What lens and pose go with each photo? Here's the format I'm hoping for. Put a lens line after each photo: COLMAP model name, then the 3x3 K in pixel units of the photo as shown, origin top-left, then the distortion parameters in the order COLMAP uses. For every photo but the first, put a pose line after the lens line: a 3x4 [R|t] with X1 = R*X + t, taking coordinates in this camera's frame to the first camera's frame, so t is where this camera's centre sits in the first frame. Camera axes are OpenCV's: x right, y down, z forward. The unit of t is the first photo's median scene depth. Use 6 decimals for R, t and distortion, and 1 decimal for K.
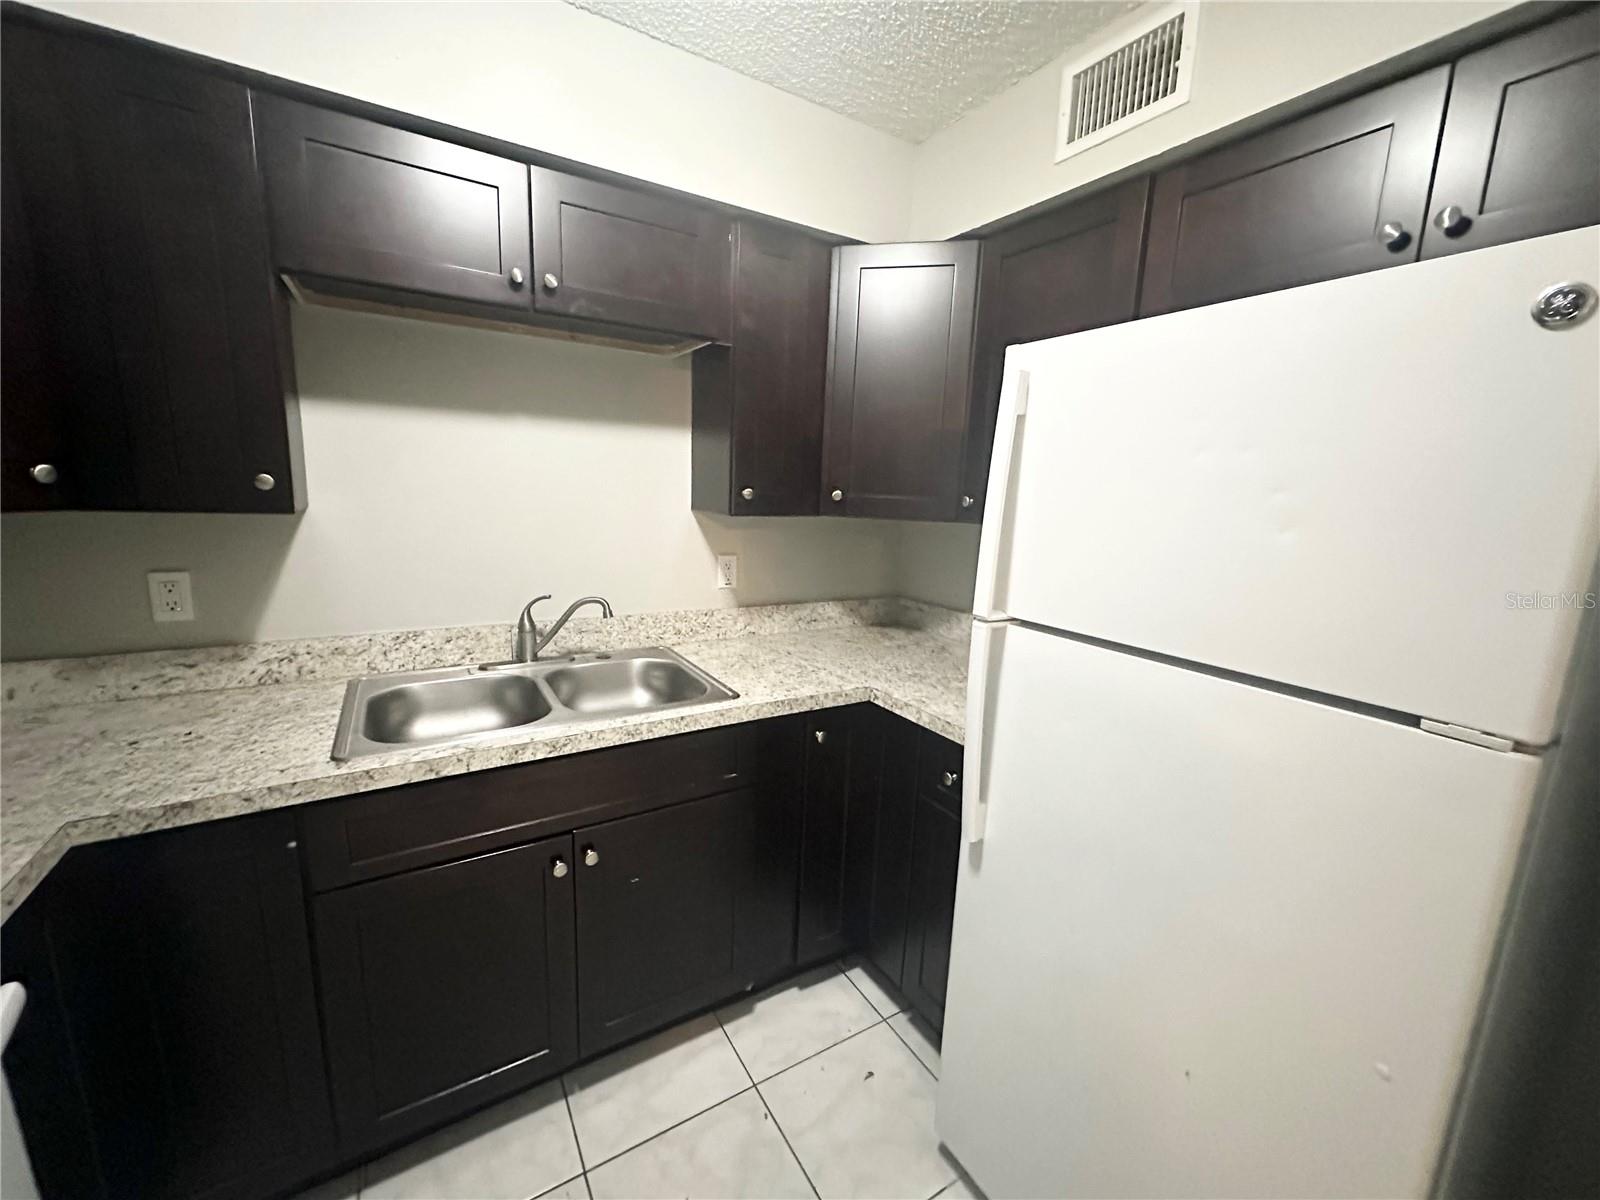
lens RADIAL K [[636.6, 0, 800.0], [0, 636.6, 600.0], [0, 0, 1]] dist [-0.002234, 0.000471]
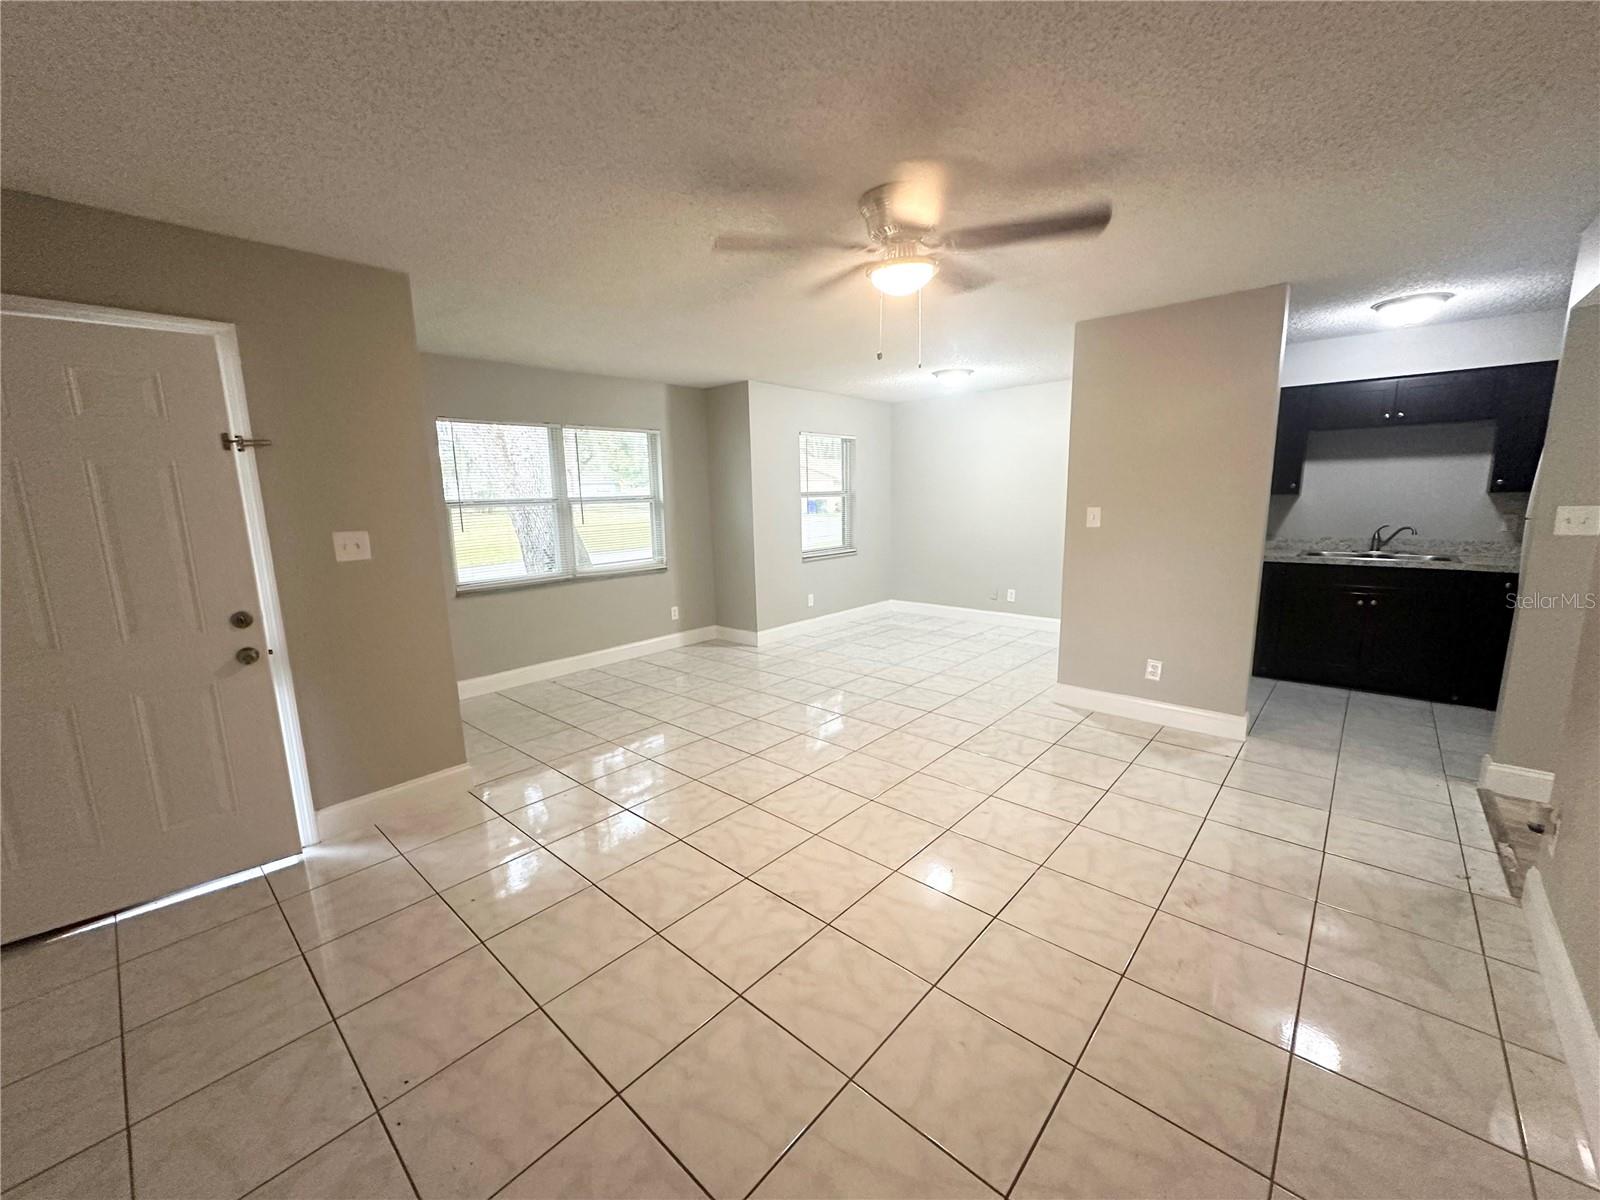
lens RADIAL K [[636.6, 0, 800.0], [0, 636.6, 600.0], [0, 0, 1]] dist [-0.002234, 0.000471]
pose [[0.283649, 0.119929, -0.951399, 1.626363], [-0.141169, 0.986561, 0.082273, 0.474642], [0.948480, 0.110972, 0.296767, -2.290931]]
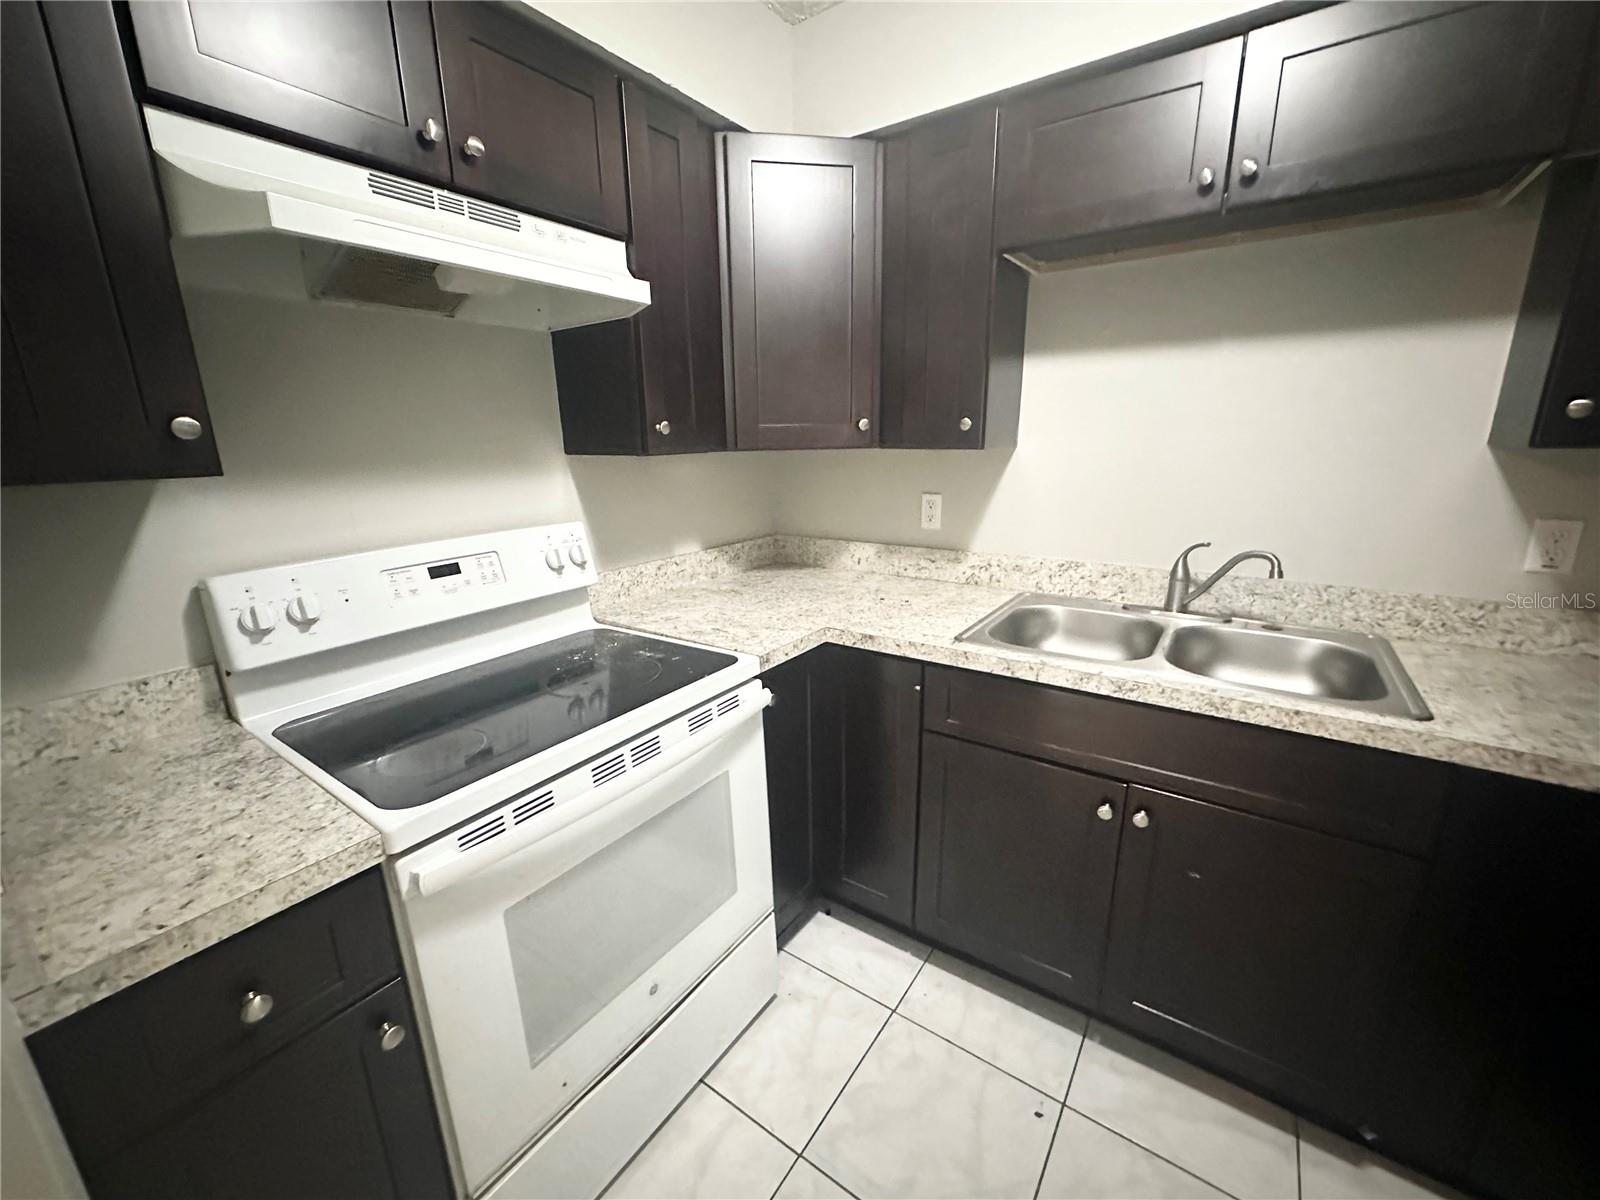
lens RADIAL K [[636.6, 0, 800.0], [0, 636.6, 600.0], [0, 0, 1]] dist [-0.002234, 0.000471]
pose [[0.397450, 0.185542, -0.898670, 0.220778], [-0.135957, 0.980443, 0.142296, 0.024785], [0.907496, 0.065625, 0.414903, 0.128526]]
